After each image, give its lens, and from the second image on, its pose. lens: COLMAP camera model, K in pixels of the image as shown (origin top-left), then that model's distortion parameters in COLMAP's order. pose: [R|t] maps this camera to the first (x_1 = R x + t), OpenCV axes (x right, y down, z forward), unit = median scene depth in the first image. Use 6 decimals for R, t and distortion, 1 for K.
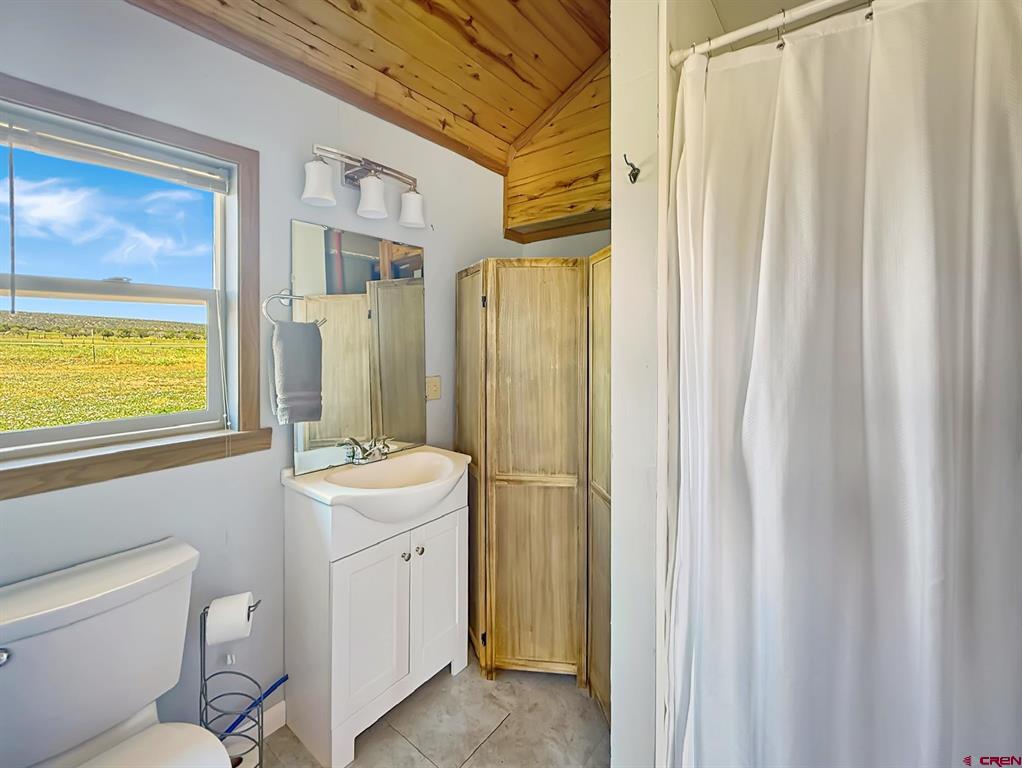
lens RADIAL K [[431.6, 0, 505.1], [0, 431.6, 345.4], [0, 0, 1]] dist [0.002182, 0.000603]
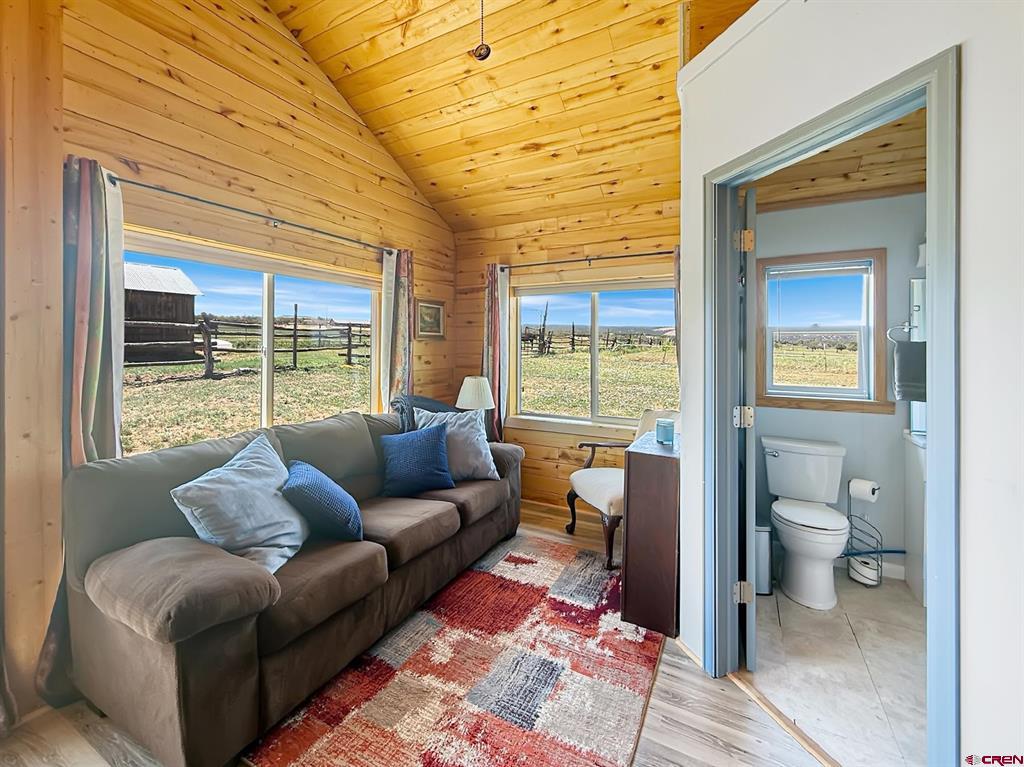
lens RADIAL K [[432.5, 0, 506.1], [0, 432.5, 344.9], [0, 0, 1]] dist [0.002182, 0.000603]
pose [[0.167826, -0.013119, -0.985729, 0.423292], [-0.016195, 0.999740, -0.016063, 0.004946], [0.985684, 0.018660, 0.167570, -0.386659]]
